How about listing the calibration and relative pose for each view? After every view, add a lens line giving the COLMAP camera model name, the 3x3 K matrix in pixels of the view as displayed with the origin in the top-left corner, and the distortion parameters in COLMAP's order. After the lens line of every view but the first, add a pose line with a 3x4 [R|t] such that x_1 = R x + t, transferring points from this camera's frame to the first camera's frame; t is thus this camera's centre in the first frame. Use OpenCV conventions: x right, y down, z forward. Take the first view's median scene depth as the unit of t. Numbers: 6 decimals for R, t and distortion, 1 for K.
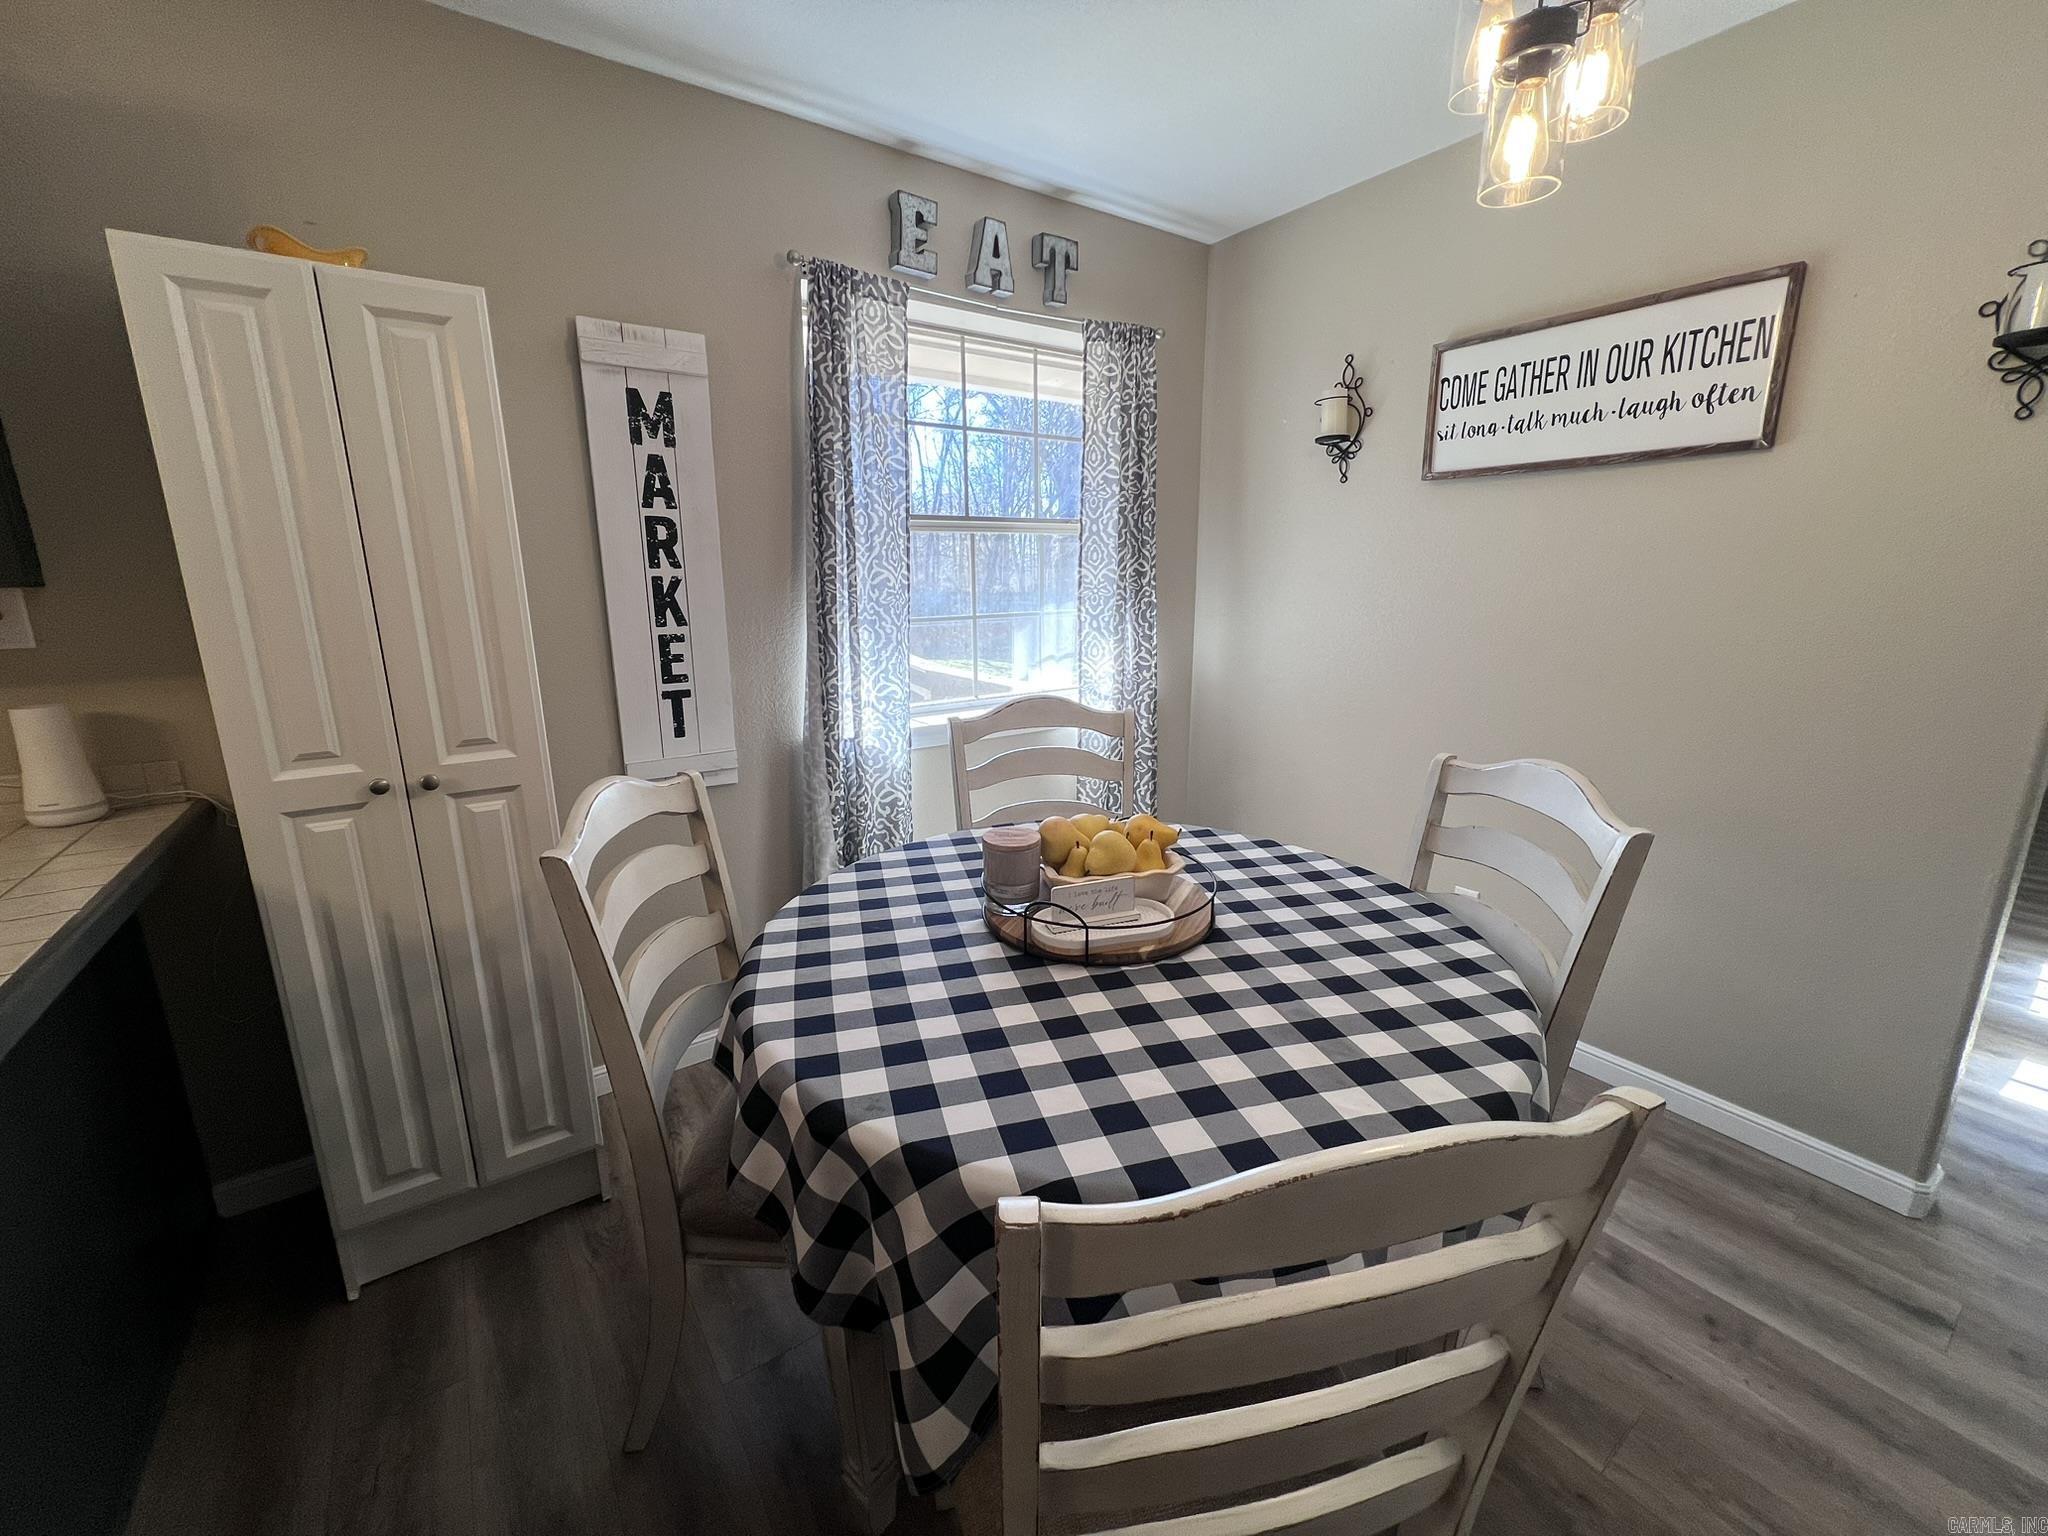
lens RADIAL K [[820.3, 0, 1017.4], [0, 820.3, 763.9], [0, 0, 1]] dist [-0.000065, -0.000143]
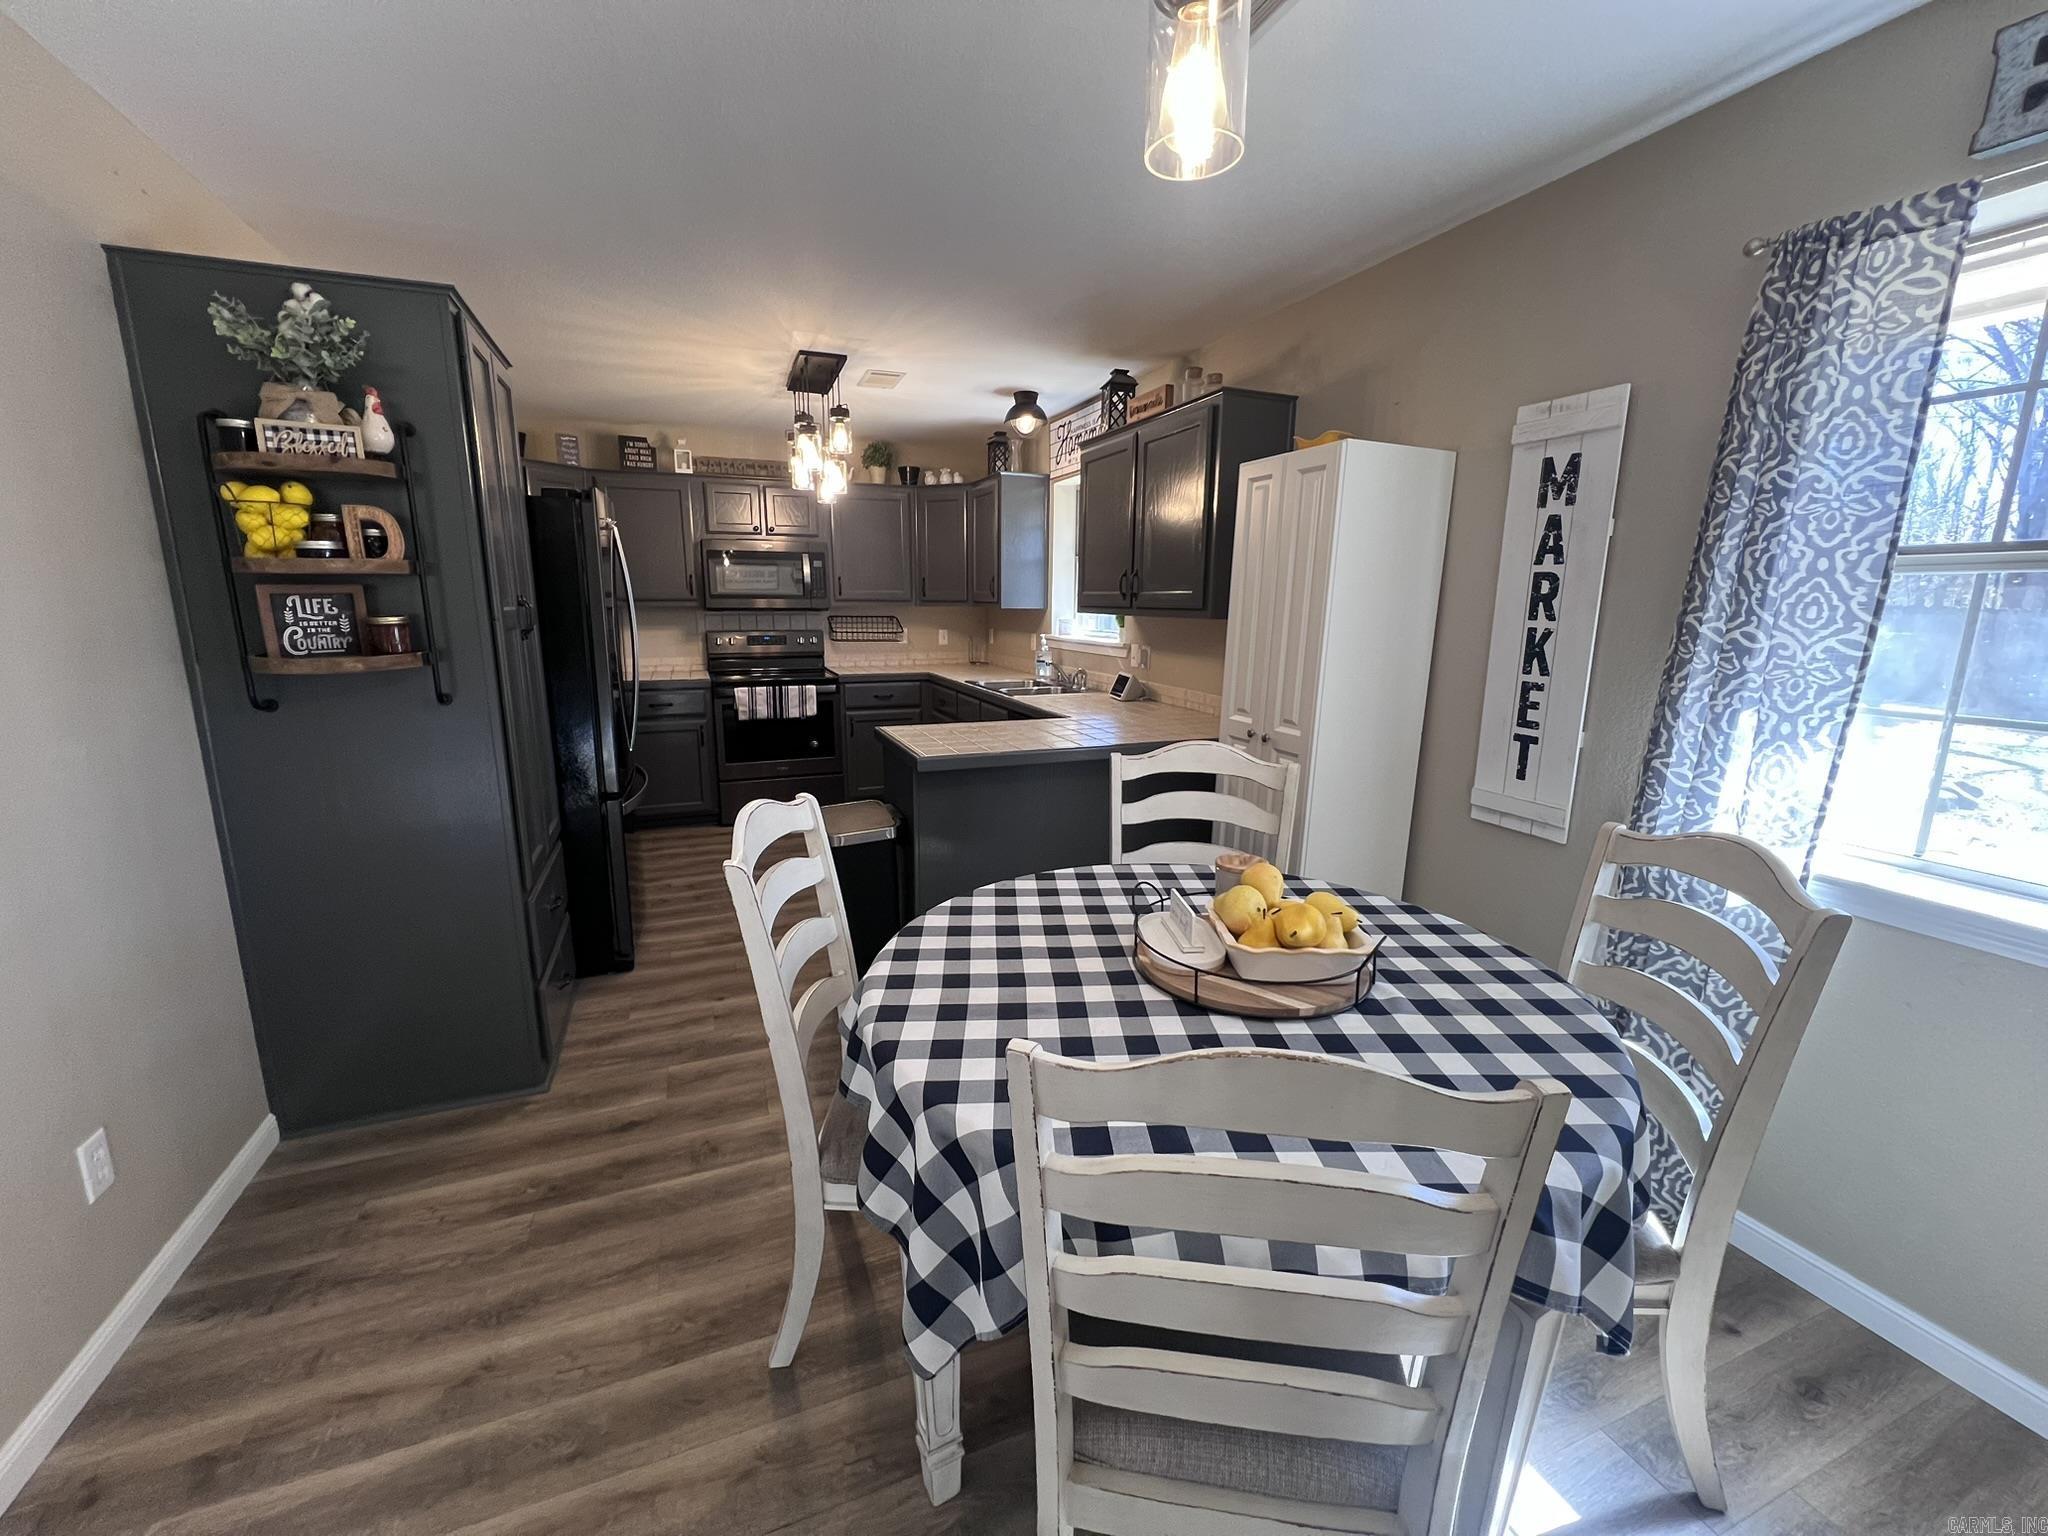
lens RADIAL K [[820.3, 0, 1017.4], [0, 820.3, 763.9], [0, 0, 1]] dist [-0.000065, -0.000143]
pose [[-0.234828, 0.190832, -0.953121, 0.785375], [-0.236813, 0.939764, 0.246503, -0.168516], [0.942749, 0.283598, -0.175492, 0.613013]]
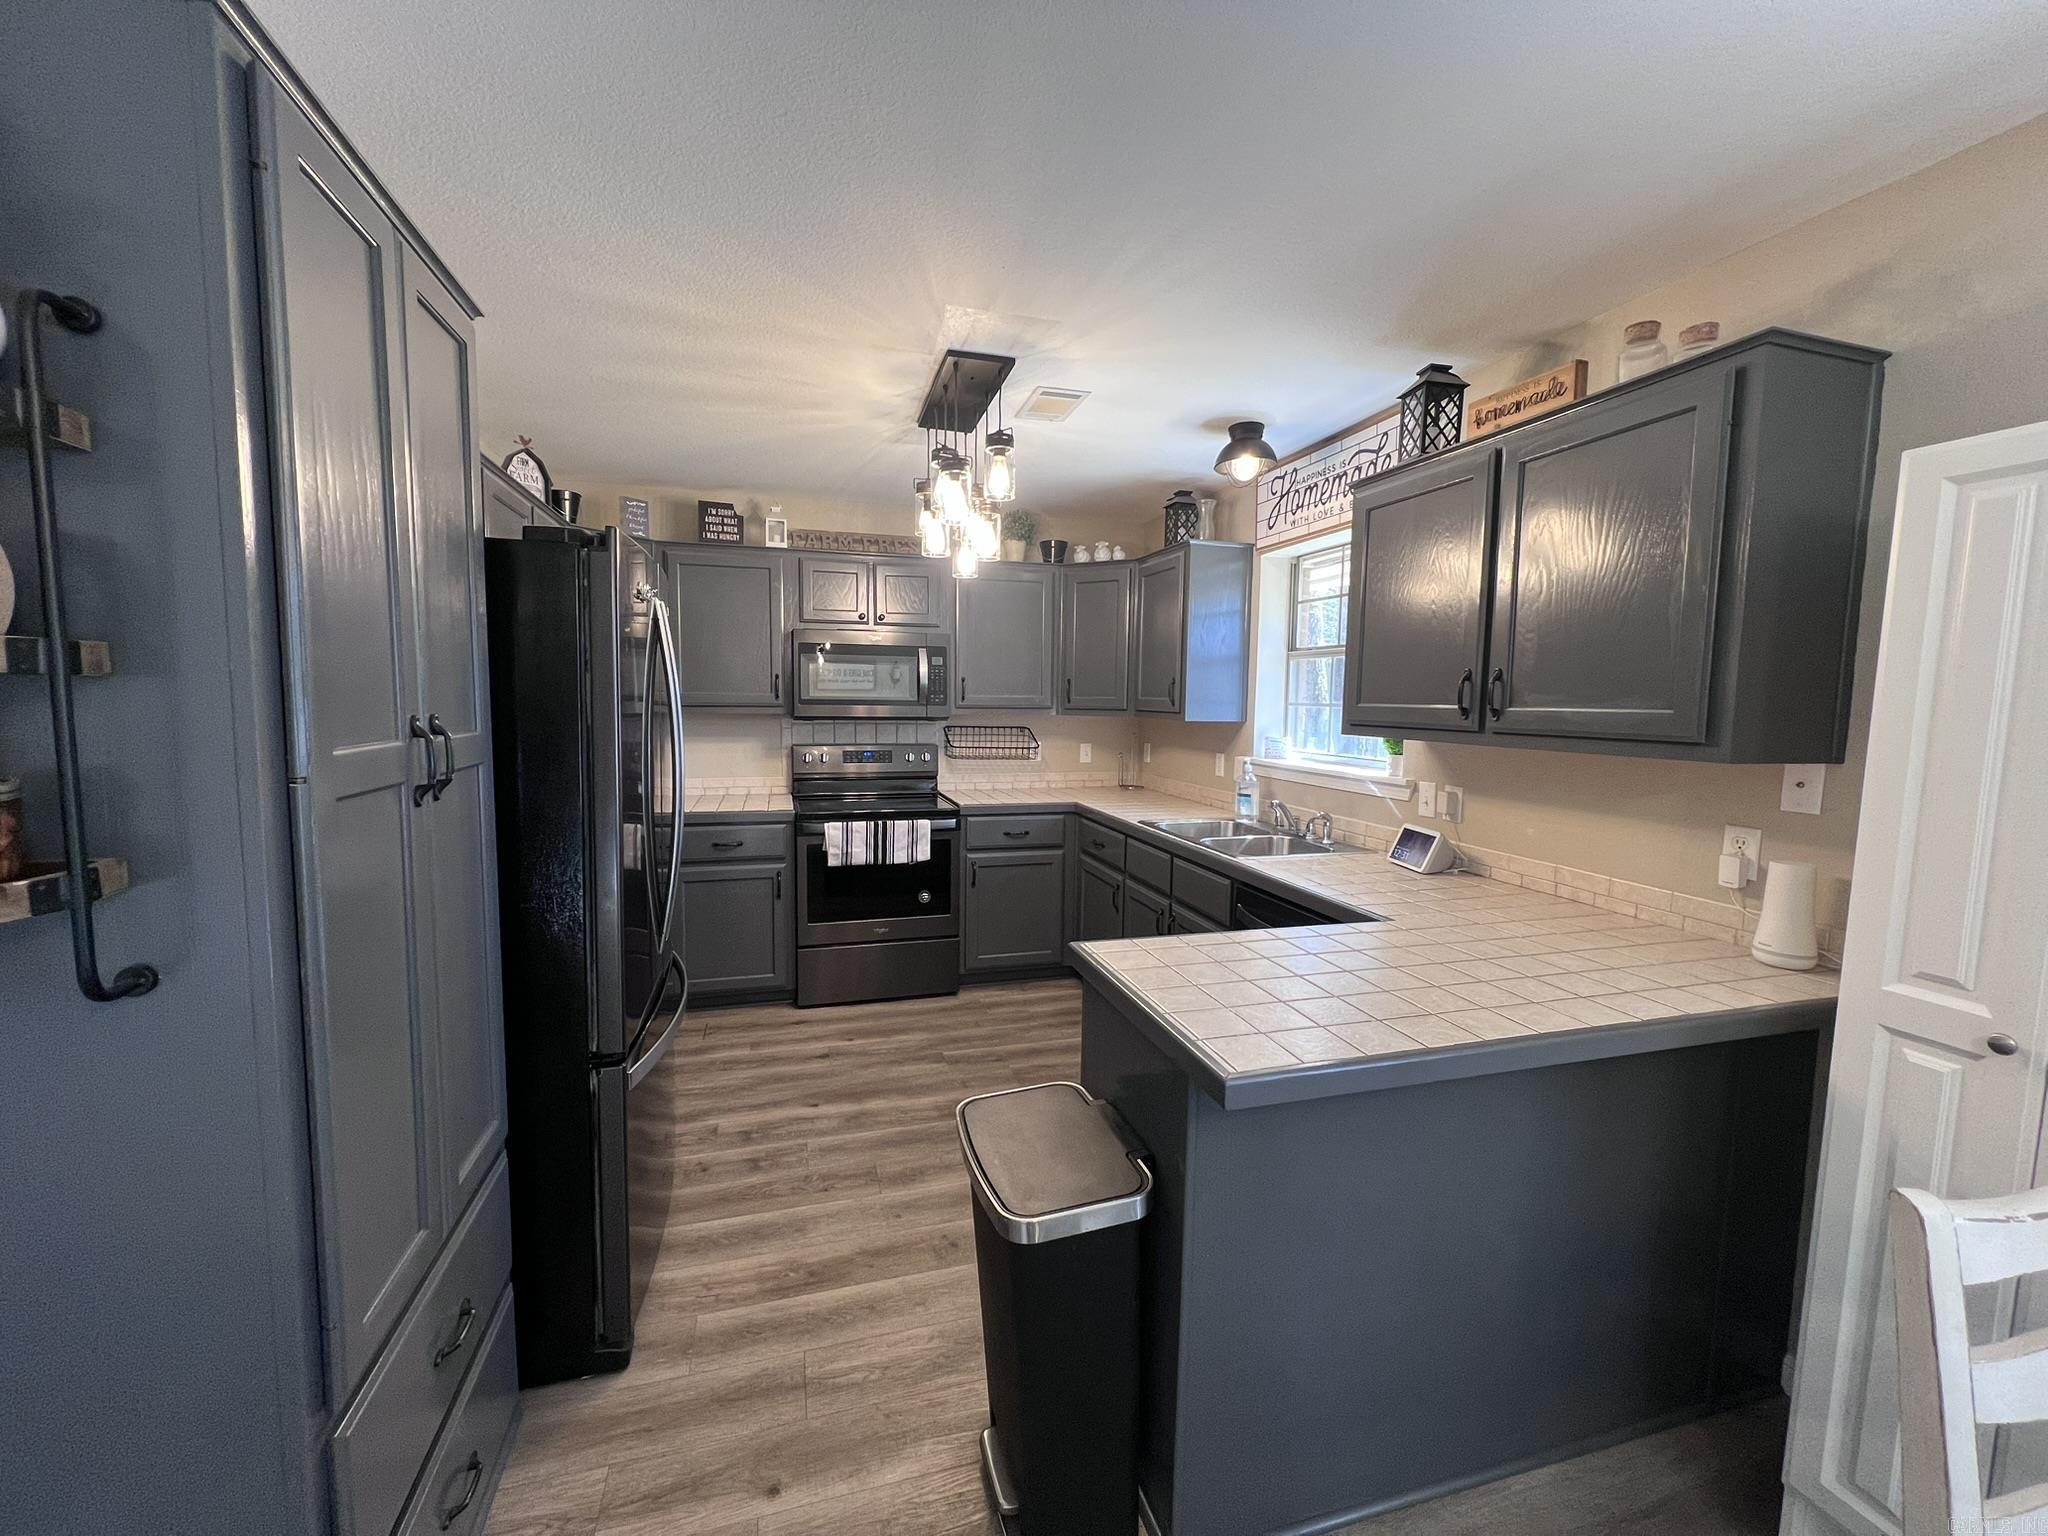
lens RADIAL K [[820.3, 0, 1017.4], [0, 820.3, 763.9], [0, 0, 1]] dist [-0.000065, -0.000143]
pose [[-0.325750, 0.073399, -0.942602, 0.174915], [-0.237138, 0.958769, 0.156610, -0.091824], [0.915233, 0.274543, -0.294914, 0.216029]]
